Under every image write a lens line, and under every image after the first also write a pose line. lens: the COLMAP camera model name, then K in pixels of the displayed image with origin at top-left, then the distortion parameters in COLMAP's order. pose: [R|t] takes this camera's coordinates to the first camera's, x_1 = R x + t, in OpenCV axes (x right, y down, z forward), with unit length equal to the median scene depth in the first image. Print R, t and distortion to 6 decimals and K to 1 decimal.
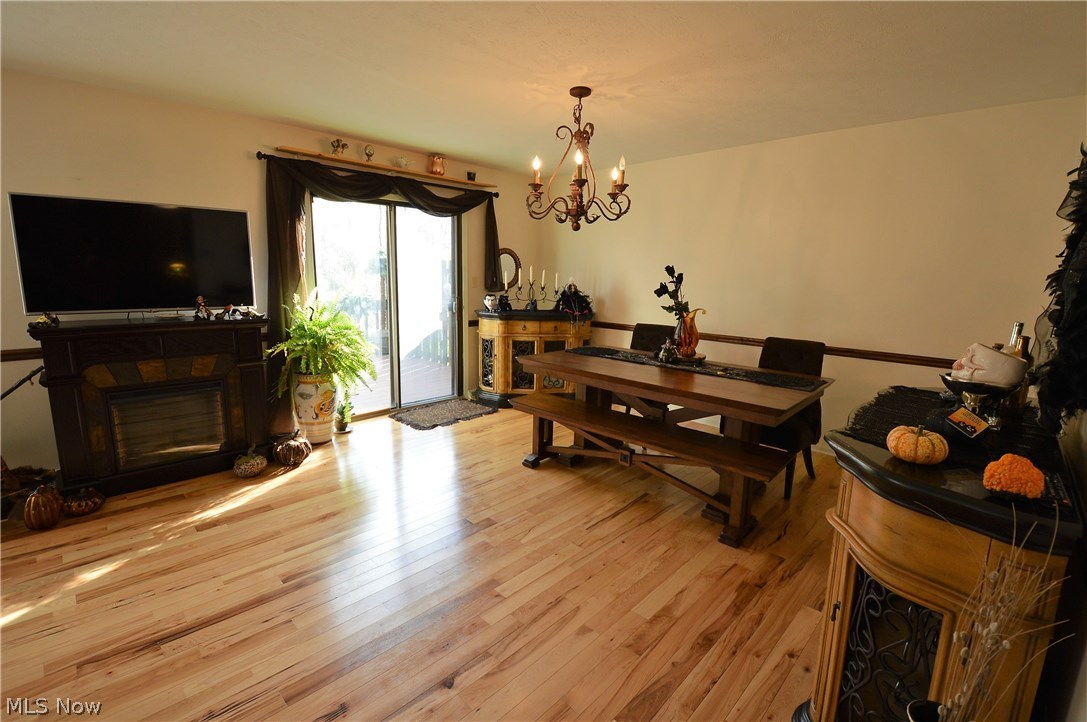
lens RADIAL K [[480.3, 0, 545.6], [0, 480.3, 357.3], [0, 0, 1]] dist [0.024401, -0.026746]
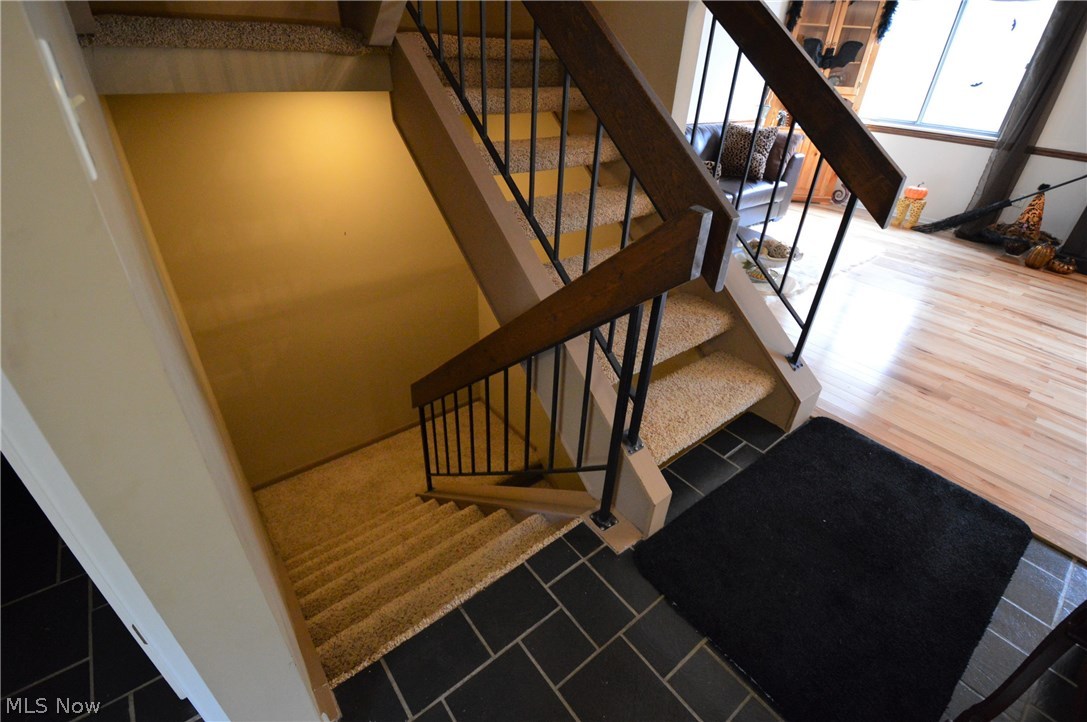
lens RADIAL K [[485.7, 0, 543.5], [0, 485.7, 361.0], [0, 0, 1]] dist [0.002135, -0.013585]
pose [[-0.129479, 0.498417, -0.857214, 0.506367], [-0.213583, 0.830180, 0.514960, 0.097101], [0.968307, 0.249762, -0.001038, -0.375046]]
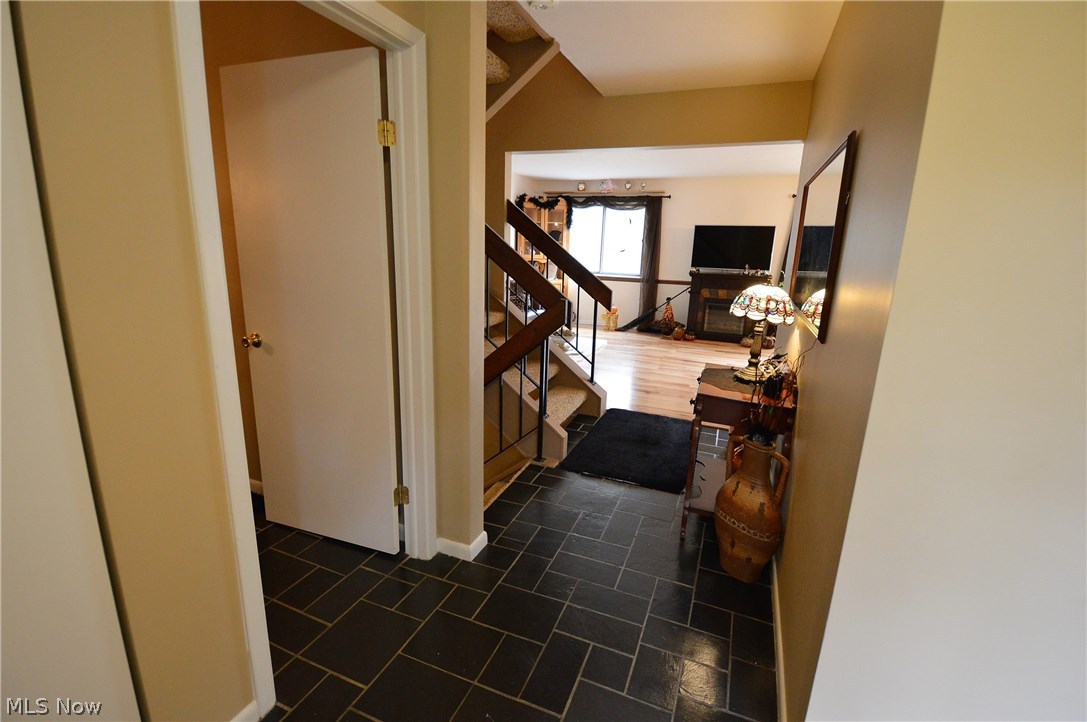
lens RADIAL K [[480.3, 0, 545.6], [0, 480.3, 357.3], [0, 0, 1]] dist [0.024401, -0.026746]
pose [[0.376340, 0.202103, -0.904170, 0.952510], [-0.182962, 0.972911, 0.141315, 0.134379], [0.908236, 0.112246, 0.403122, -0.654633]]
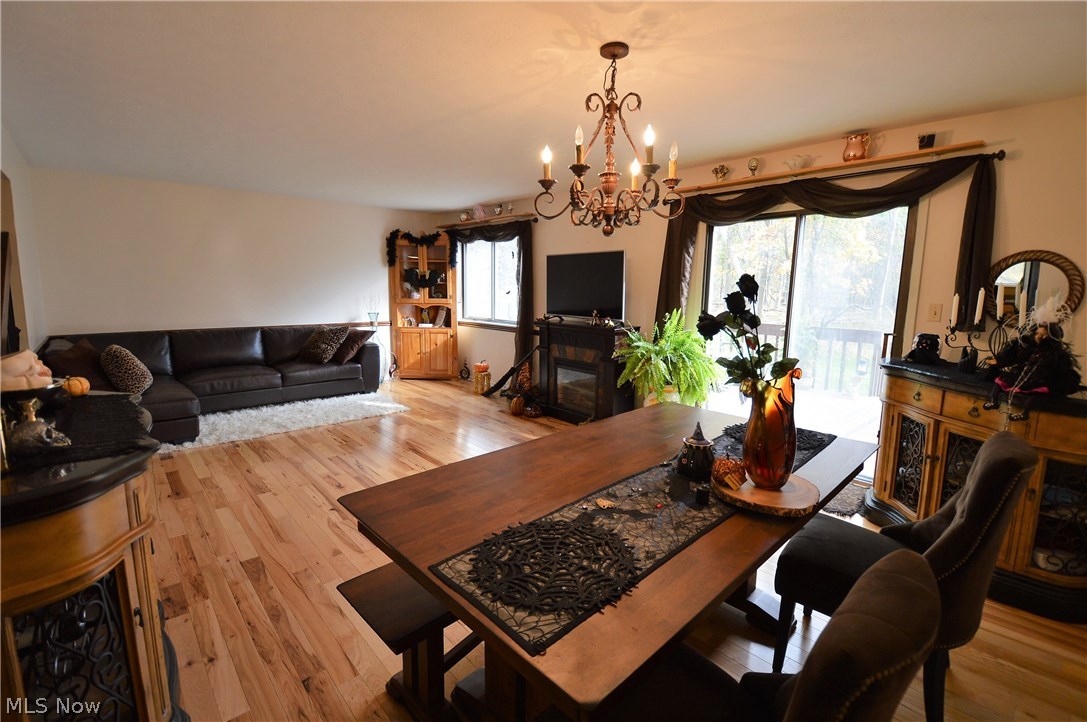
lens RADIAL K [[480.3, 0, 545.6], [0, 480.3, 357.3], [0, 0, 1]] dist [0.024401, -0.026746]
pose [[-0.057370, 0.123627, -0.990669, 0.702767], [-0.184482, 0.973902, 0.132218, -0.134227], [0.981160, 0.190346, -0.033066, 0.810006]]
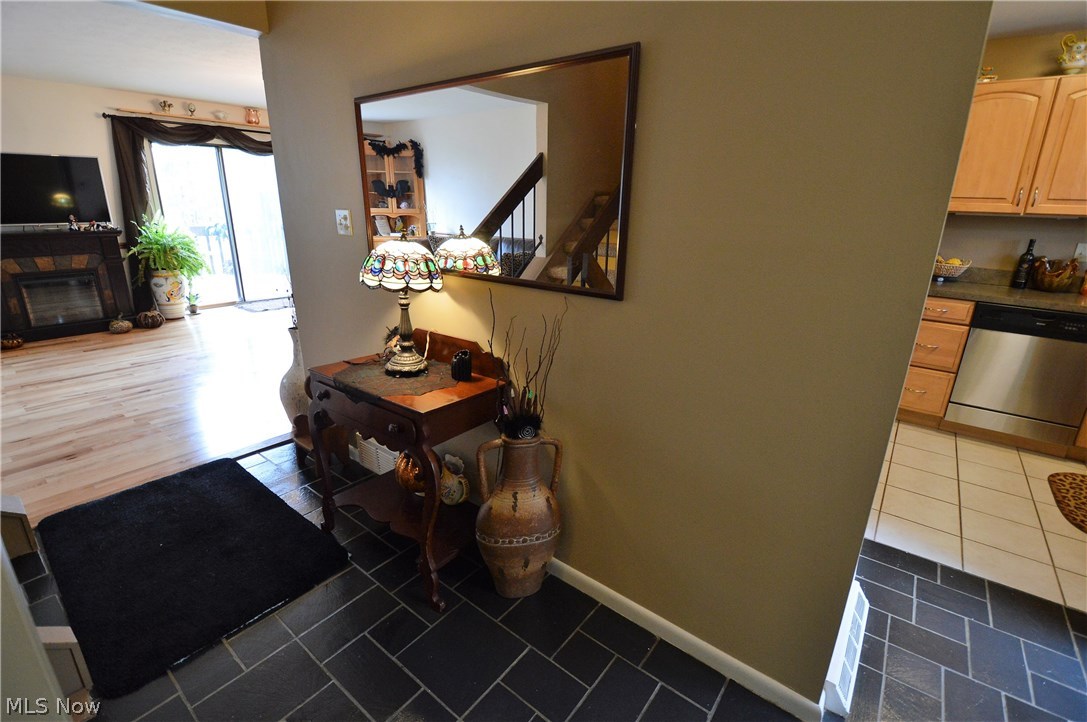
lens RADIAL K [[488.9, 0, 547.6], [0, 488.9, 360.3], [0, 0, 1]] dist [-0.025175, -0.000720]
pose [[0.993375, -0.034125, 0.109735, 0.532712], [0.018750, 0.990226, 0.138208, 0.131532], [-0.113378, -0.135234, 0.984305, -0.631909]]
